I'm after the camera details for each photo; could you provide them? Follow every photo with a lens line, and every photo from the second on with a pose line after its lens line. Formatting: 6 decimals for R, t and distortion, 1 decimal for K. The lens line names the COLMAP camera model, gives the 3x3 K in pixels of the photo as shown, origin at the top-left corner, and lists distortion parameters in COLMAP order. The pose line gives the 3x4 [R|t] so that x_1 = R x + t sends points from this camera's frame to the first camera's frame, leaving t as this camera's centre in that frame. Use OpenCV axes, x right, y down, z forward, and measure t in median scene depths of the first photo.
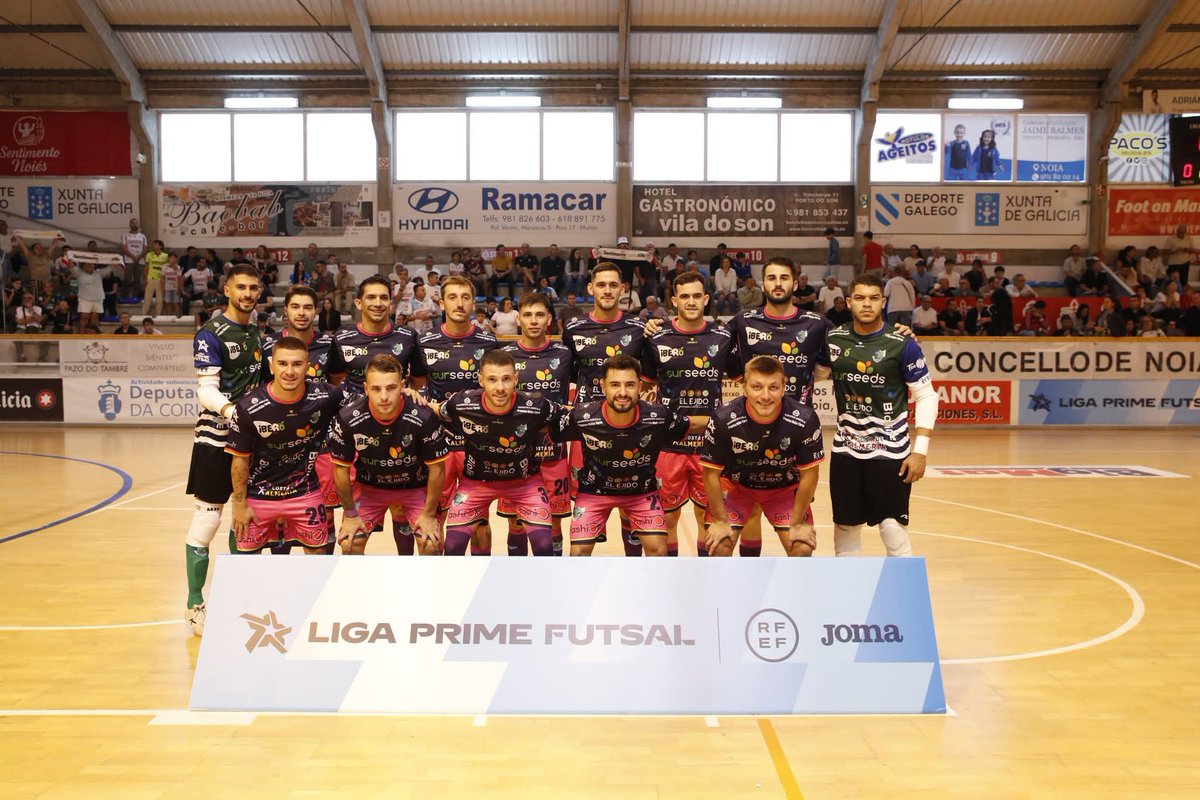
lens RADIAL K [[991.6, 0, 612.8], [0, 991.6, 398.5], [0, 0, 1]] dist [-0.080176, 0.129002]
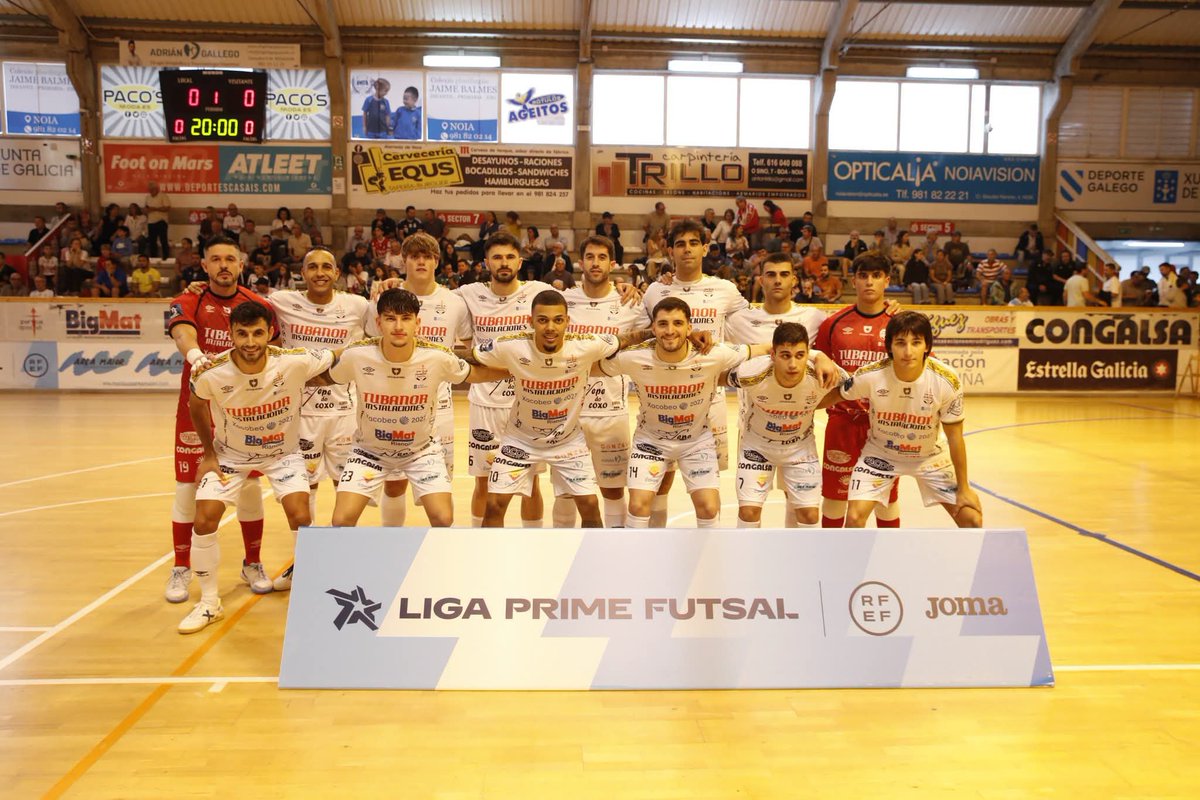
lens RADIAL K [[991.6, 0, 612.8], [0, 991.6, 398.5], [0, 0, 1]] dist [-0.080176, 0.129002]
pose [[0.998111, 0.005025, 0.061231, 0.947106], [-0.007187, 0.999357, 0.035133, -0.000700], [-0.061015, -0.035506, 0.997505, -0.001433]]
